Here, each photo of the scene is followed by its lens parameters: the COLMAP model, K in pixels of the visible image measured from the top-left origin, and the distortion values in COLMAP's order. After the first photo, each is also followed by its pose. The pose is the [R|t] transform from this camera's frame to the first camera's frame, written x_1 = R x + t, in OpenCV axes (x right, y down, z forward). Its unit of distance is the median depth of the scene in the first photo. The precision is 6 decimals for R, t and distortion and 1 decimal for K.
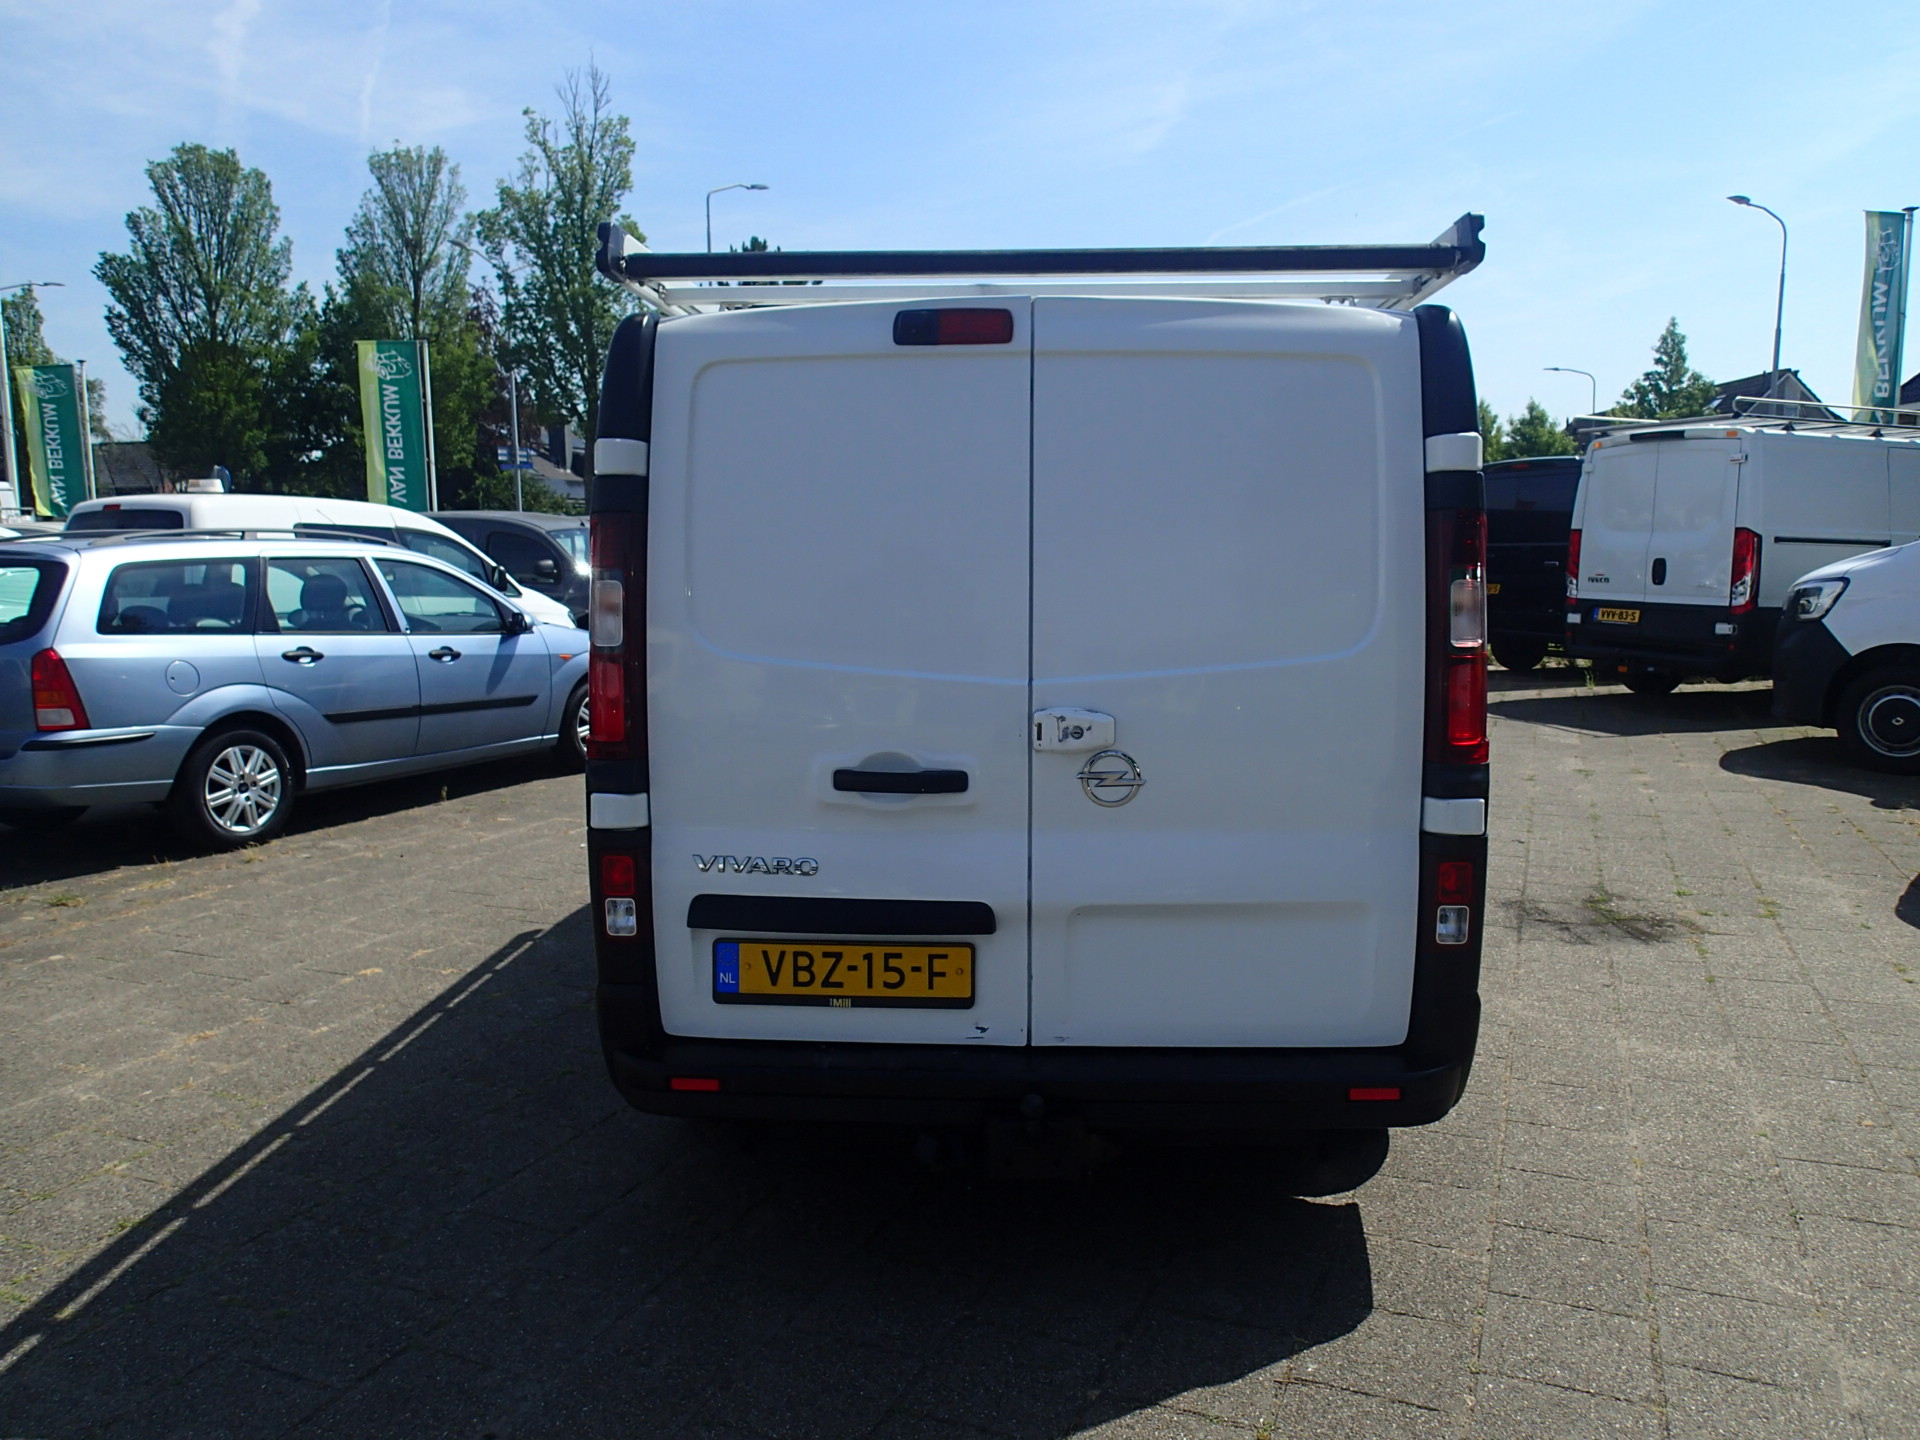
lens RADIAL K [[1425.7, 0, 969.7], [0, 1425.7, 722.2], [0, 0, 1]] dist [-0.003091, 0.004781]
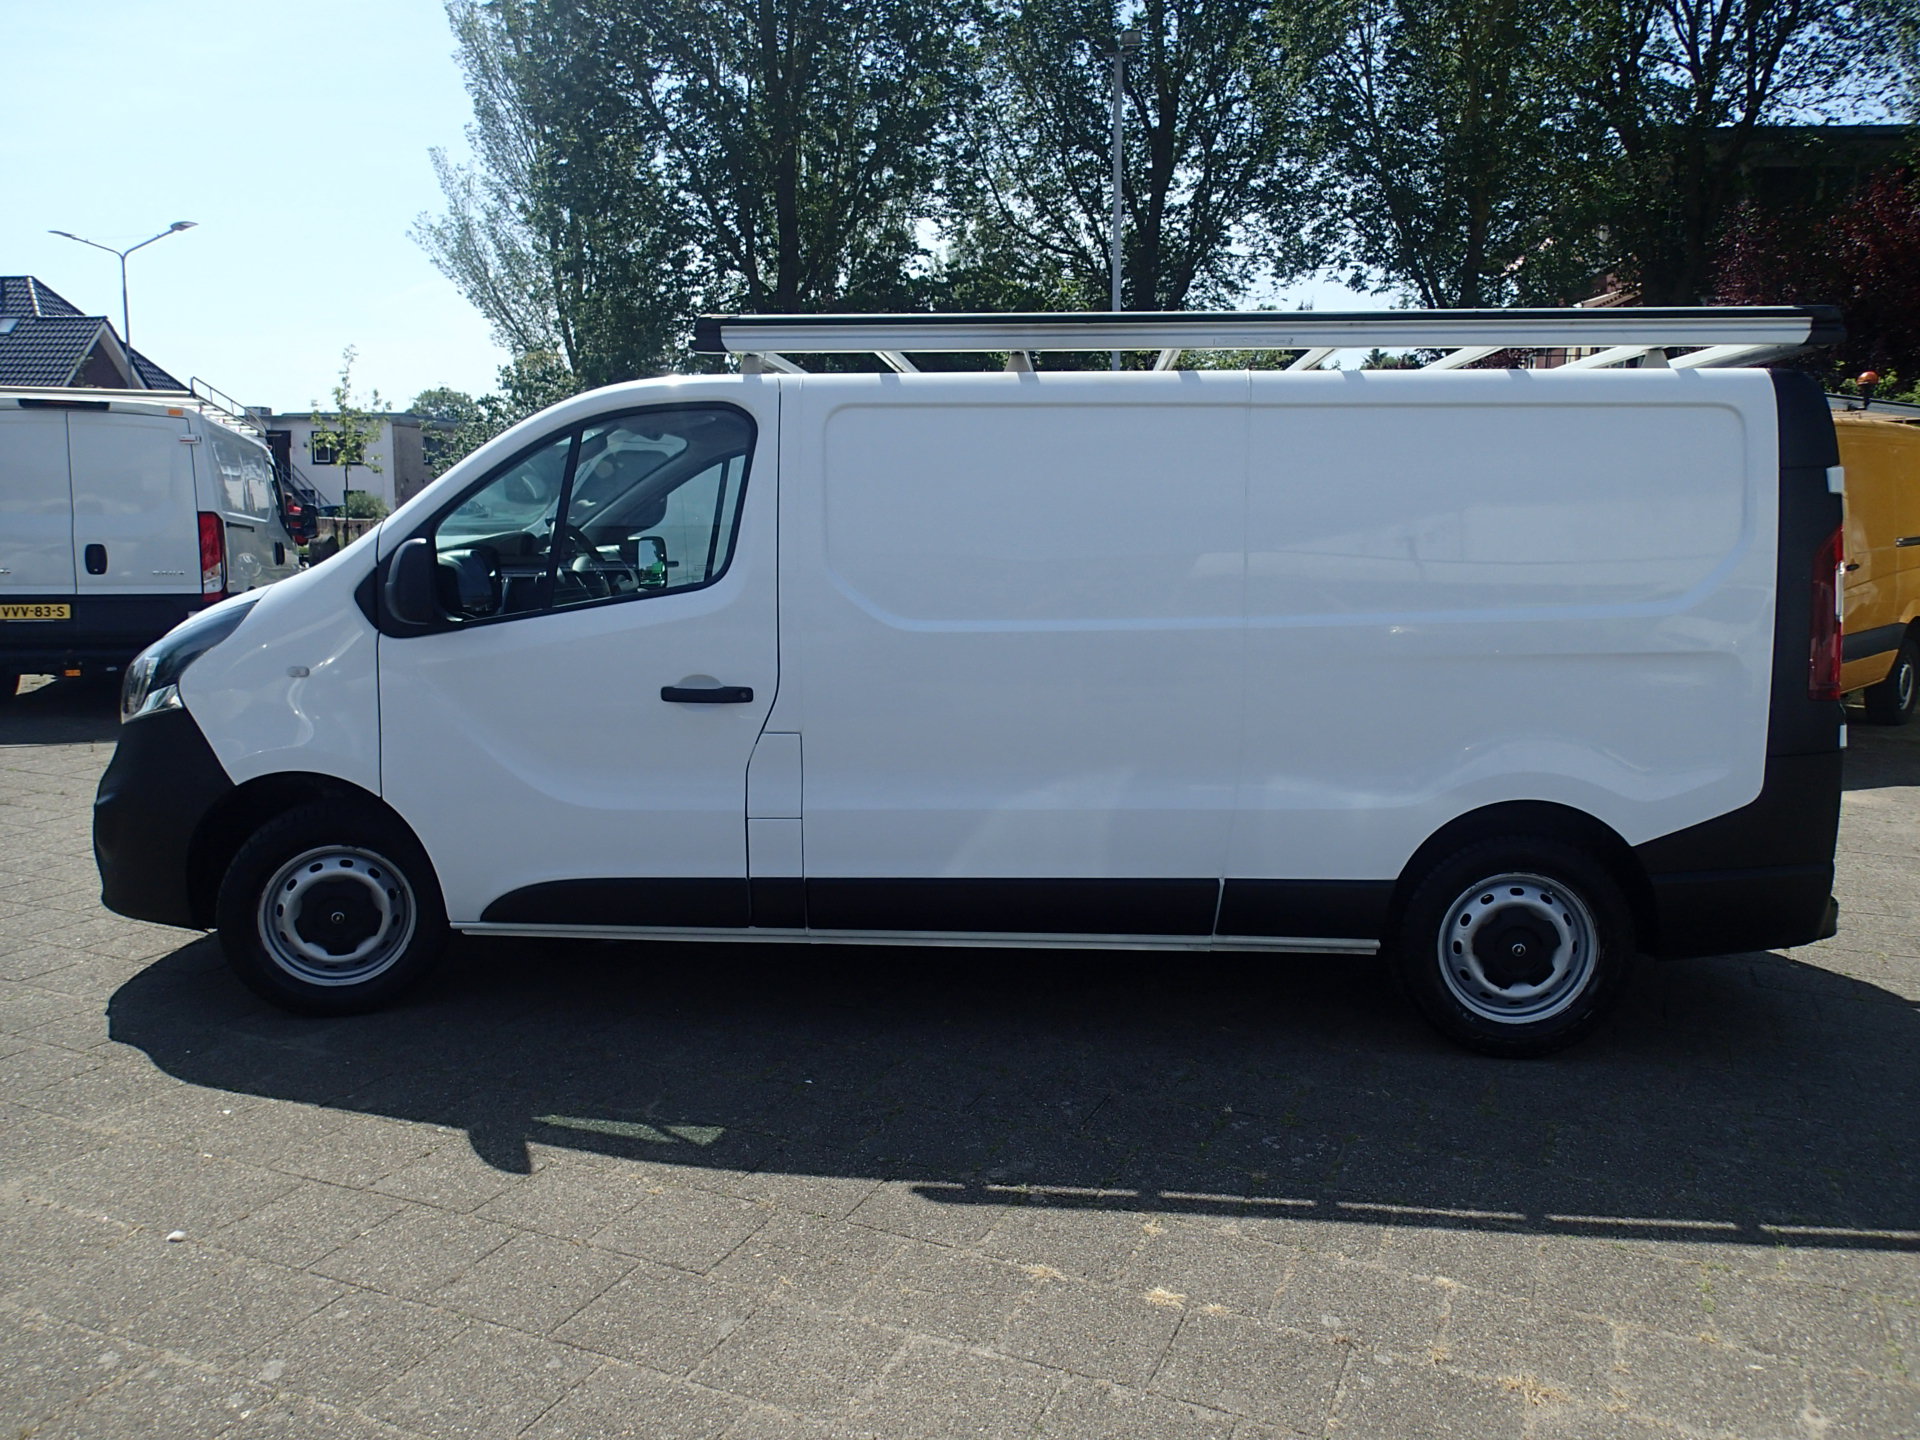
lens RADIAL K [[1434.0, 0, 976.7], [0, 1434.0, 715.5], [0, 0, 1]] dist [0.001198, 0.000791]
pose [[0.025119, -0.127523, 0.991517, -1.059930], [0.118743, 0.985189, 0.123701, -0.145775], [-0.992607, 0.114629, 0.039889, 1.134664]]
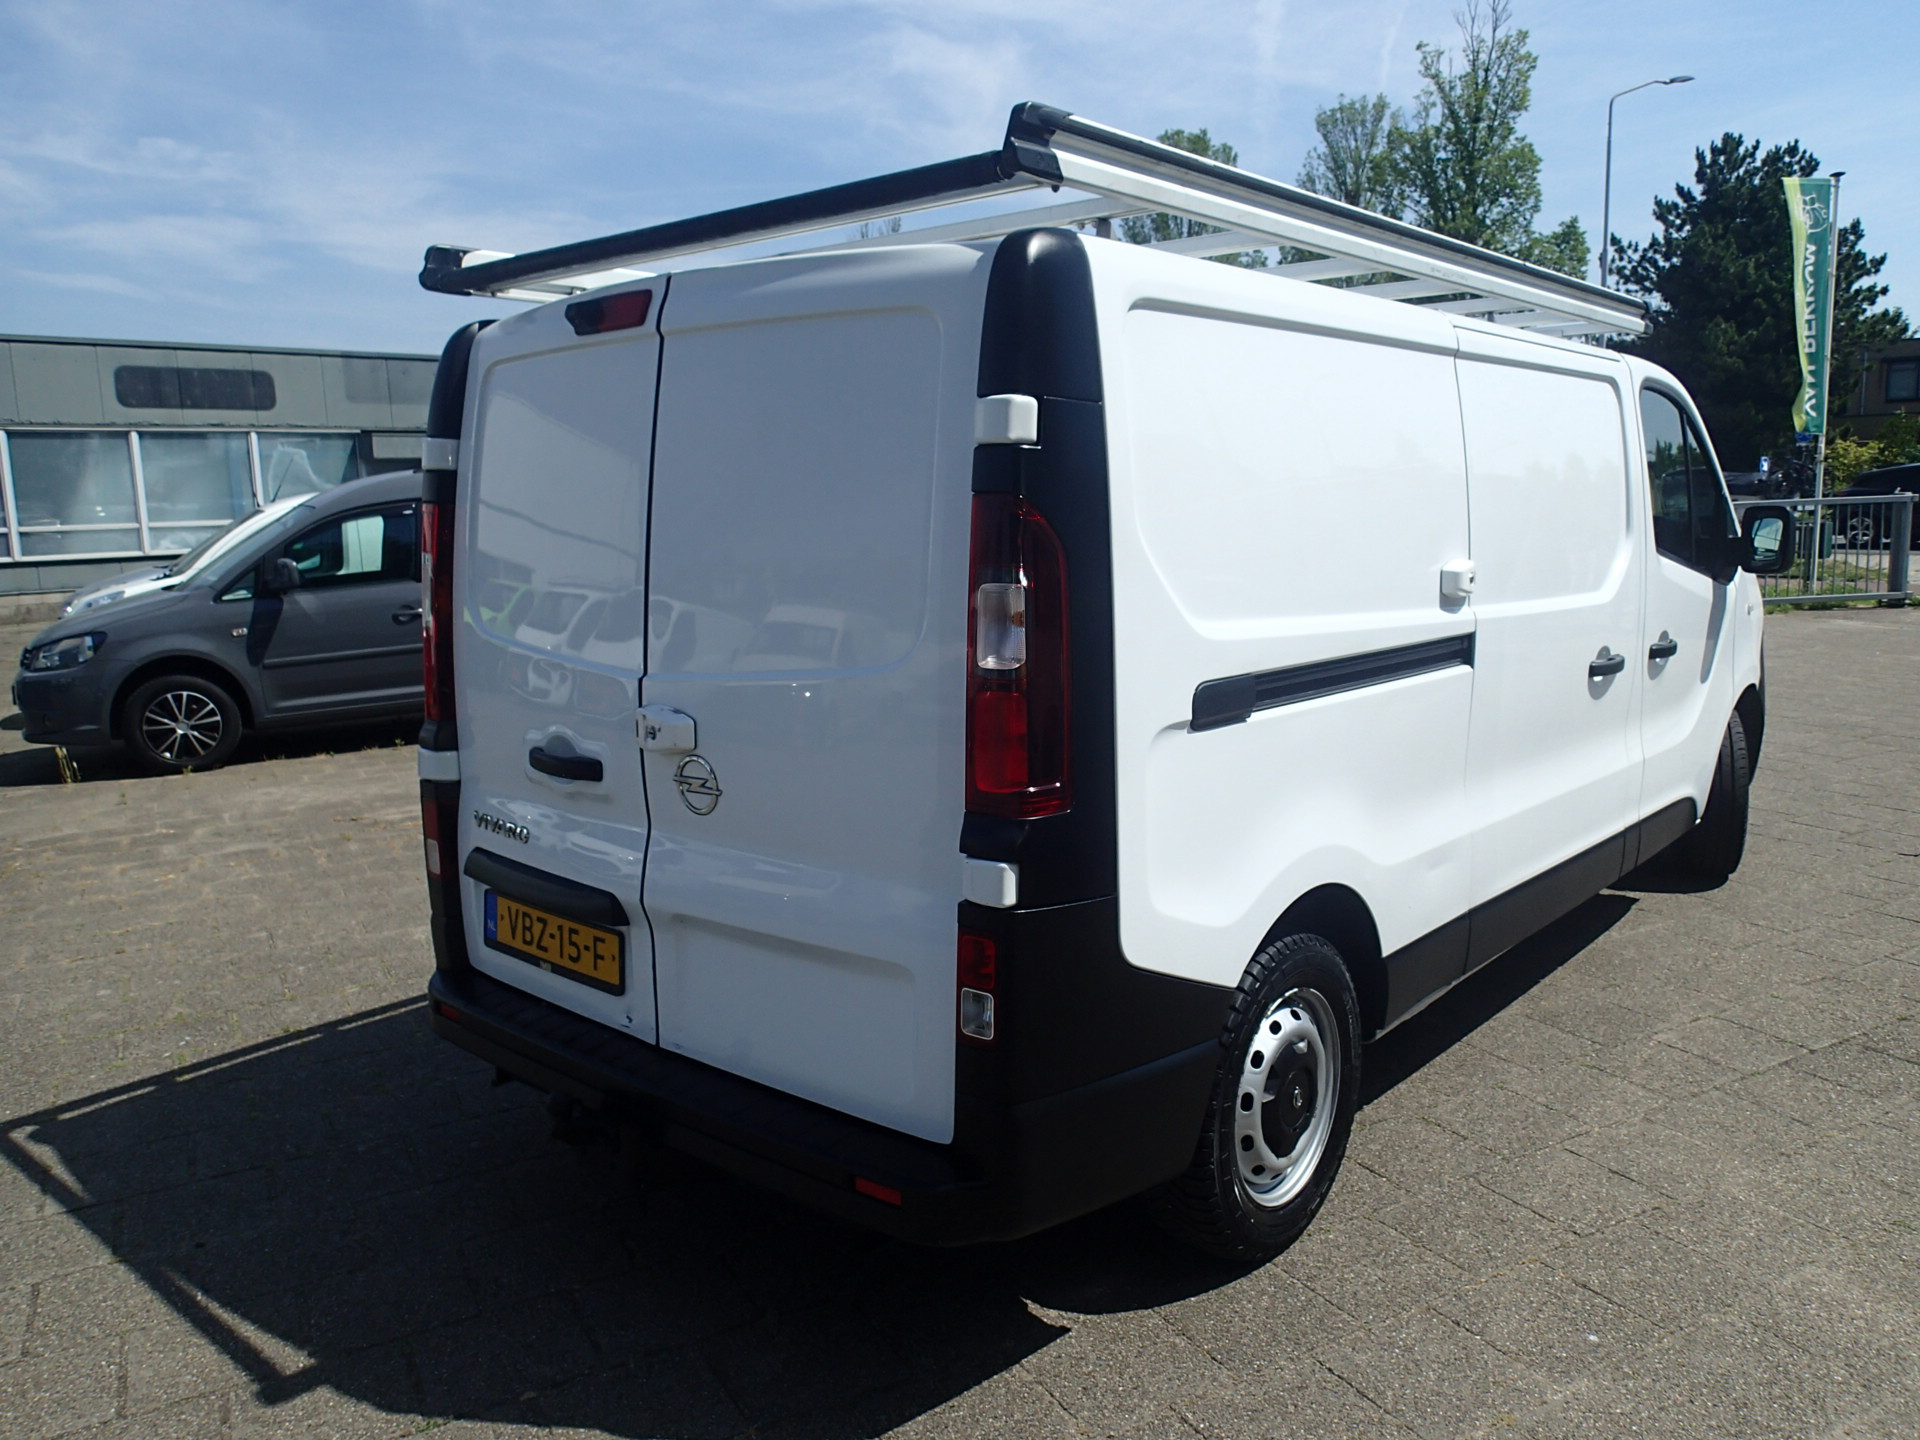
lens RADIAL K [[1422.2, 0, 960.0], [0, 1422.2, 720.0], [0, 0, 1]] dist [-0.007008, -0.000323]
pose [[0.788918, 0.084731, -0.608629, 0.498740], [-0.061258, 0.996359, 0.059305, -0.043104], [0.611438, -0.009503, 0.791235, 0.225880]]
